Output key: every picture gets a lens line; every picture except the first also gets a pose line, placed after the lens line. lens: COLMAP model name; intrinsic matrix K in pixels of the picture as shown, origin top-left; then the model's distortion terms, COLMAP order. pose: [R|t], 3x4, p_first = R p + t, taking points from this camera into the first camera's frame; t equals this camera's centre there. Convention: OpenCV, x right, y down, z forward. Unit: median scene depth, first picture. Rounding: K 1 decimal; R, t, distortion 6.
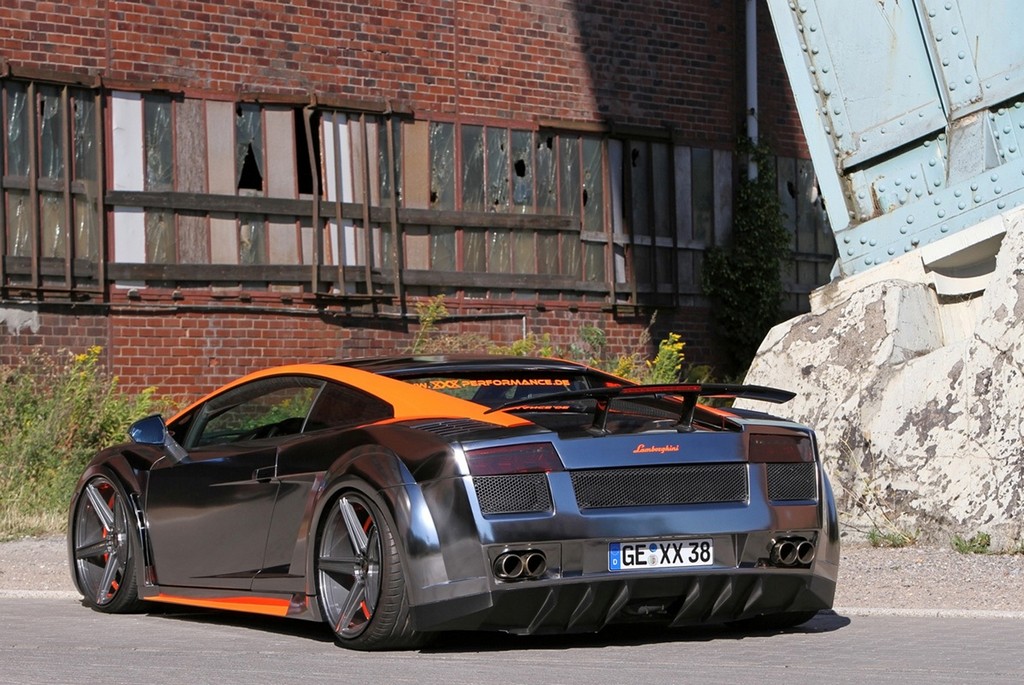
lens RADIAL K [[4868.7, 0, 512.0], [0, 4868.7, 342.5], [0, 0, 1]] dist [-0.161316, 3.430285]
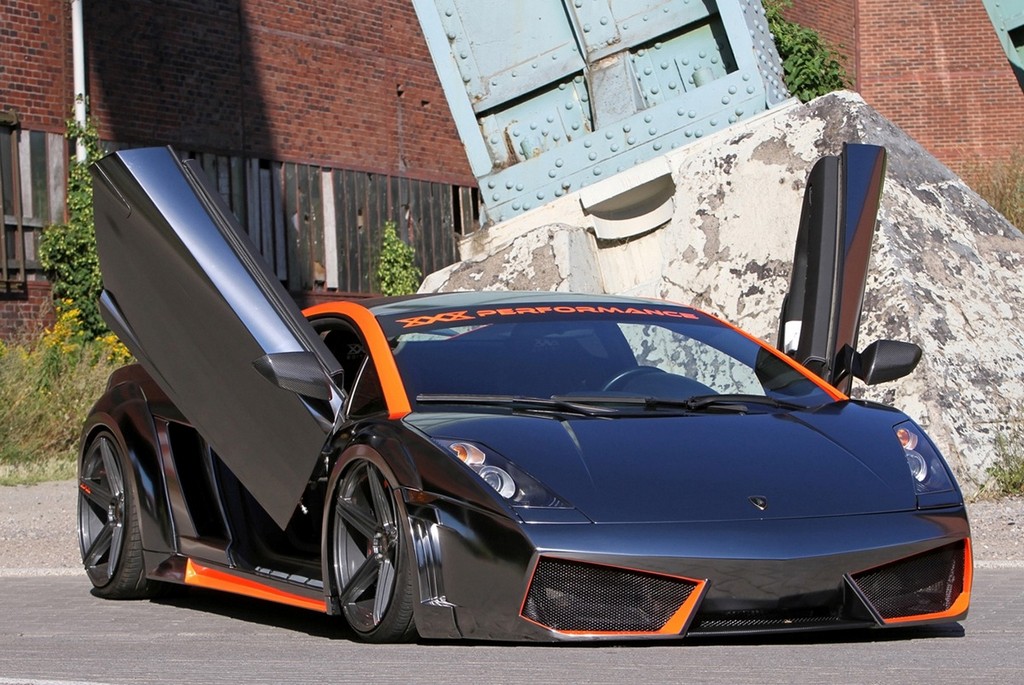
lens RADIAL K [[4156.5, 0, 512.0], [0, 4156.5, 342.5], [0, 0, 1]] dist [-0.101854, 1.162672]
pose [[0.976924, -0.019579, 0.212688, -0.085376], [0.018830, 0.999807, 0.005546, 0.004797], [-0.212756, -0.001413, 0.977104, 0.151624]]
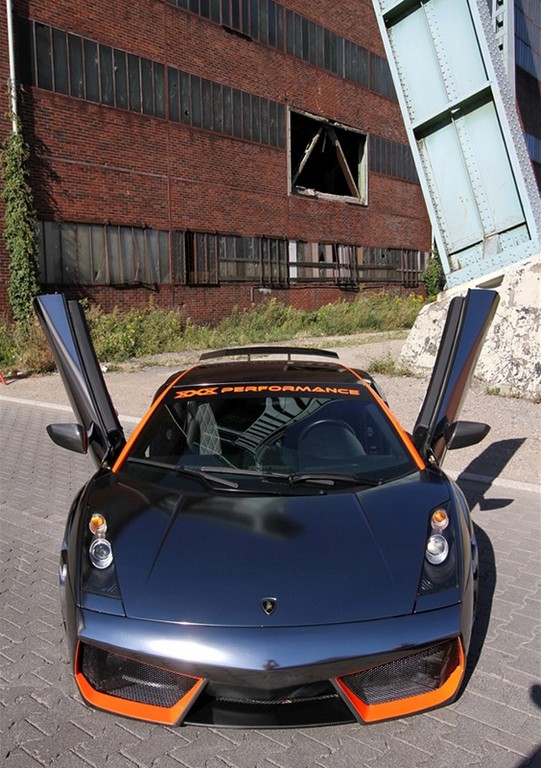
lens RADIAL K [[675.7, 0, 271.1], [0, 675.7, 360.7], [0, 0, 1]] dist [-0.014014, -0.000782]
pose [[0.981411, 0.013321, -0.191456, 0.032728], [0.008896, 0.993358, 0.114717, -0.015006], [0.191713, -0.114287, 0.974774, 0.447156]]
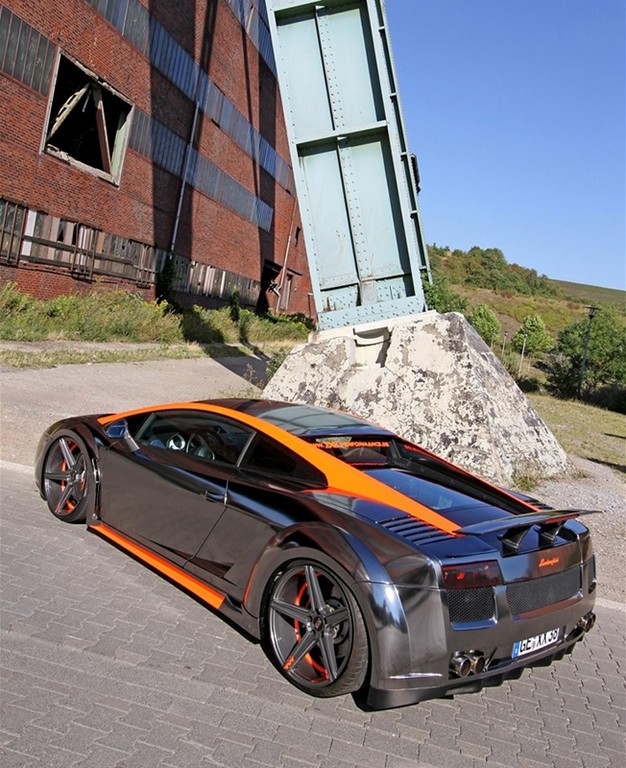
lens RADIAL K [[789.0, 0, 311.4], [0, 789.0, 291.1], [0, 0, 1]] dist [-0.010317, 0.005029]
pose [[0.936977, 0.180187, 0.299345, -0.062330], [-0.181782, 0.983076, -0.022756, -0.019522], [-0.298379, -0.033094, 0.953874, 0.461378]]
